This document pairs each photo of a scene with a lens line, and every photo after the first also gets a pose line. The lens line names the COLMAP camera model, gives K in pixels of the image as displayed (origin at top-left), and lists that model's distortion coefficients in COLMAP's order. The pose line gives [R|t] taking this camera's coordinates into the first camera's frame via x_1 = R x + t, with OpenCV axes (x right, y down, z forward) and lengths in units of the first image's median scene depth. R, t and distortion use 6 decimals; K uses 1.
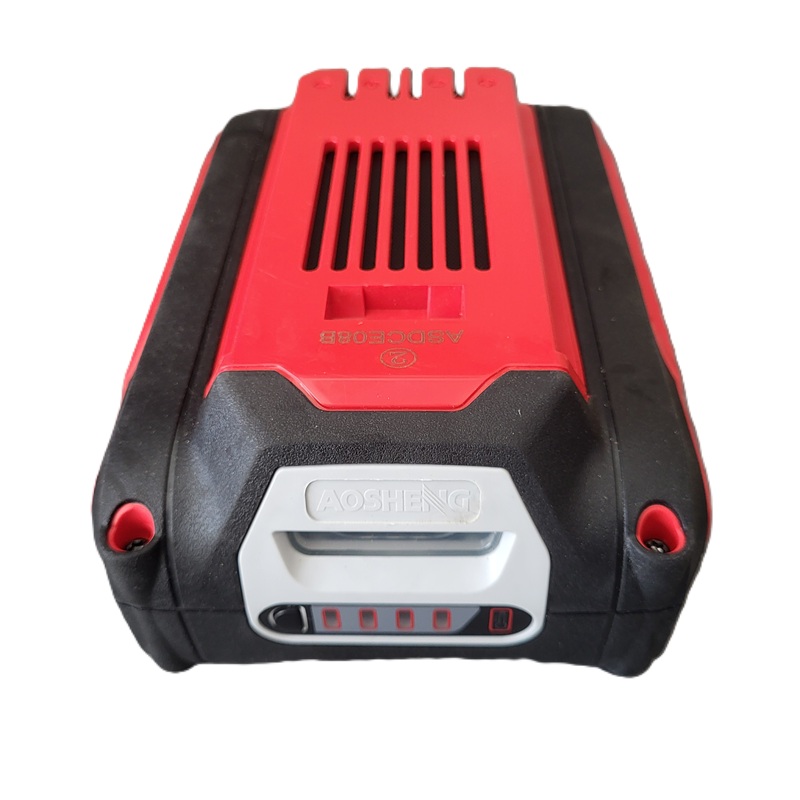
lens RADIAL K [[835.0, 0, 400.0], [0, 835.0, 400.0], [0, 0, 1]] dist [-0.067507, 0.017742]
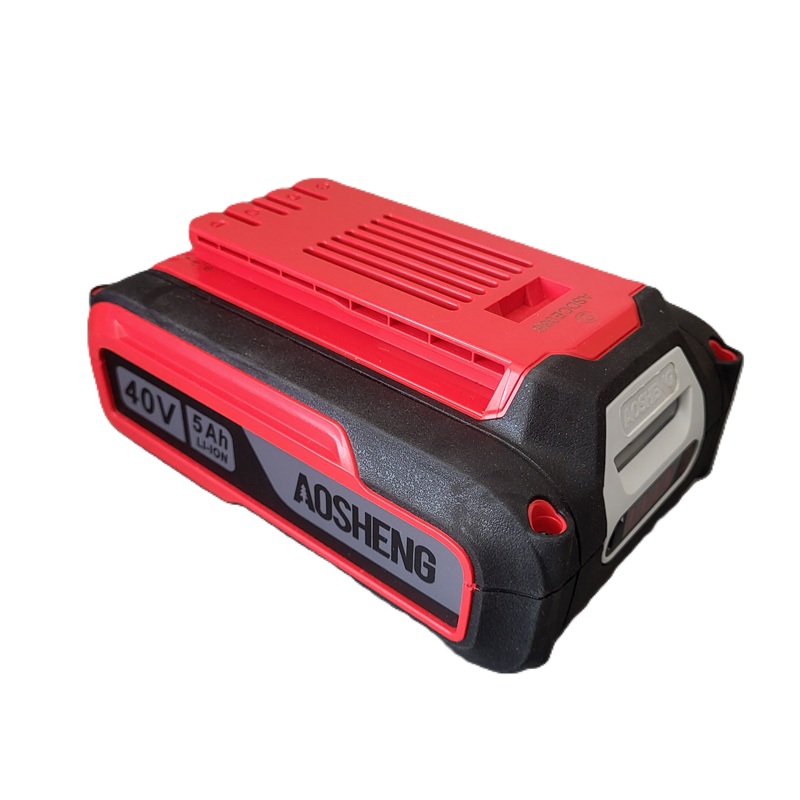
lens RADIAL K [[848.4, 0, 400.0], [0, 848.4, 400.0], [0, 0, 1]] dist [-0.065673, -0.004212]
pose [[0.626695, -0.395458, 0.671466, -1.219104], [0.521206, 0.853279, 0.016084, -0.120620], [-0.579308, 0.339892, 0.740861, 0.153938]]
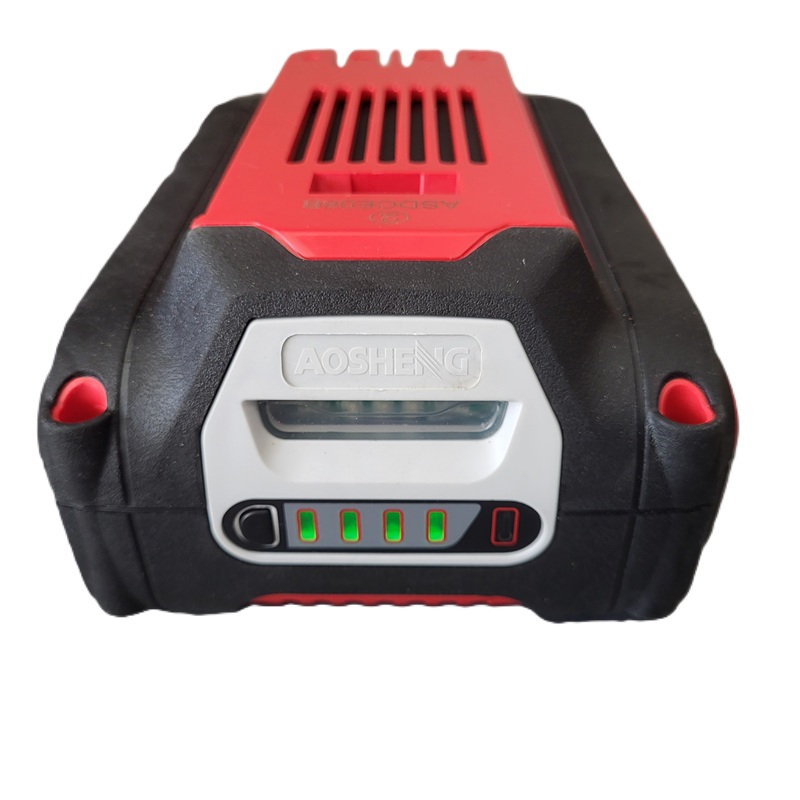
lens RADIAL K [[848.4, 0, 400.0], [0, 848.4, 400.0], [0, 0, 1]] dist [-0.065673, -0.004212]
pose [[0.999713, 0.010862, 0.021341, -0.007448], [-0.007179, 0.986164, -0.165618, 0.295531], [-0.022845, 0.165417, 0.985959, 0.122653]]
